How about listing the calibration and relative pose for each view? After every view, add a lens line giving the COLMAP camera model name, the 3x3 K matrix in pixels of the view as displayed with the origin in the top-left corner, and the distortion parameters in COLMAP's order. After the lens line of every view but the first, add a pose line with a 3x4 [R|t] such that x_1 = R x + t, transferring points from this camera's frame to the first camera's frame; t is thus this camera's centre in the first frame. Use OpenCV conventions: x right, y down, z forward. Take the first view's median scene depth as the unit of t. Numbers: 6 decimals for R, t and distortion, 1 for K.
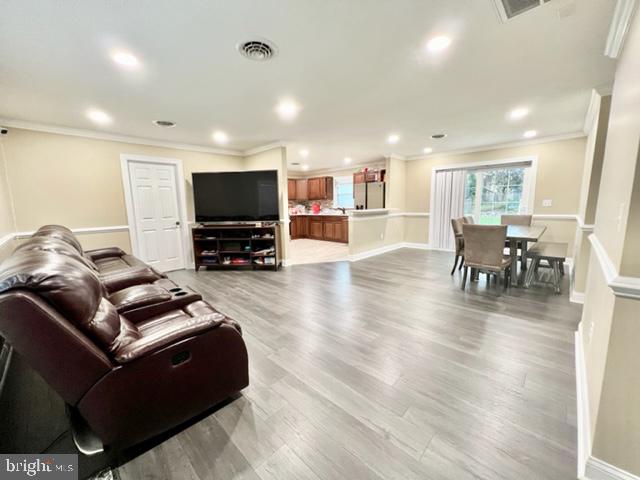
lens RADIAL K [[255.7, 0, 316.7], [0, 255.7, 240.3], [0, 0, 1]] dist [0.000157, -0.000129]
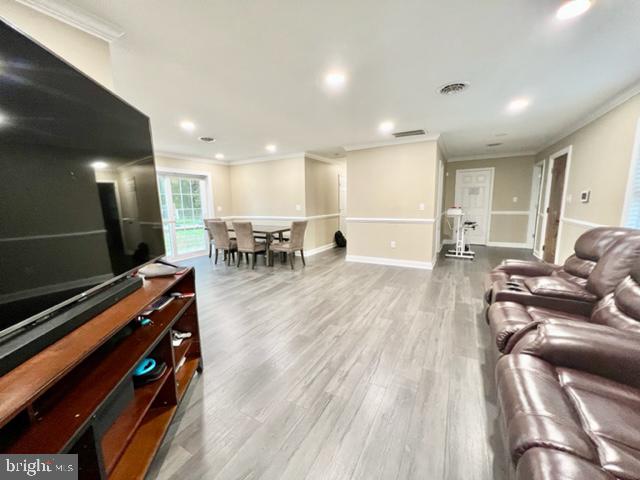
lens RADIAL K [[255.7, 0, 317.8], [0, 255.7, 242.7], [0, 0, 1]] dist [0.000157, -0.000129]
pose [[-0.269373, -0.120257, 0.955498, -0.366466], [0.157440, 0.973325, 0.166886, -0.074818], [-0.950079, 0.195389, -0.243254, 0.561122]]
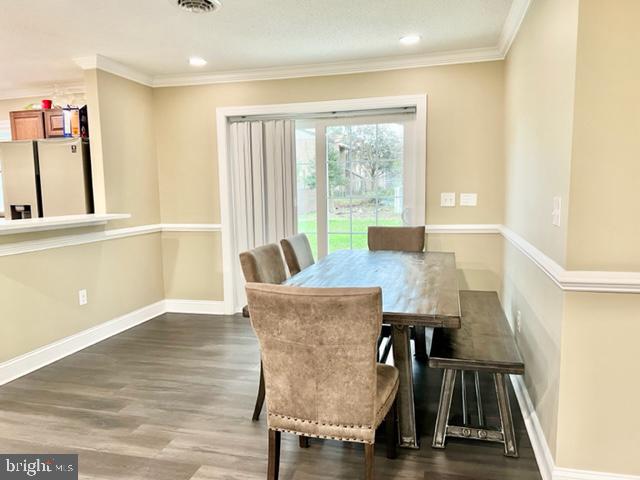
lens RADIAL K [[478.5, 0, 319.5], [0, 478.5, 240.9], [0, 0, 1]] dist [0.034647, -0.002896]
pose [[0.871930, -0.049288, 0.487144, 0.179674], [0.071234, 0.997105, -0.026615, -0.041714], [-0.484422, 0.057907, 0.872916, 0.236504]]
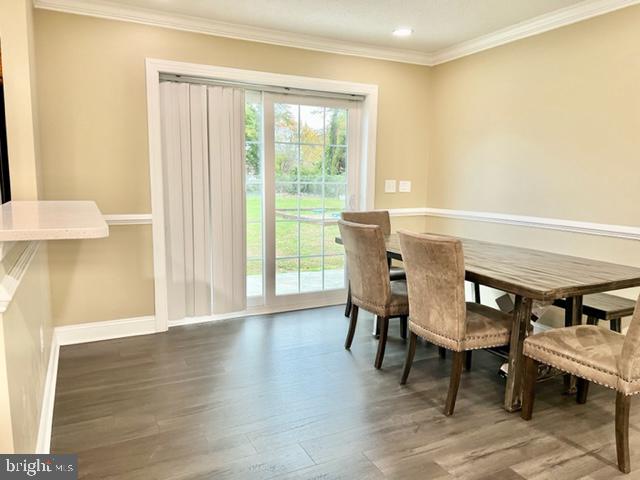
lens RADIAL K [[478.5, 0, 321.2], [0, 478.5, 244.1], [0, 0, 1]] dist [0.034647, -0.002896]
pose [[0.321326, -0.108059, 0.940783, -0.023885], [0.117601, 0.990331, 0.073583, -0.075746], [-0.939638, 0.086993, 0.330927, 0.534421]]
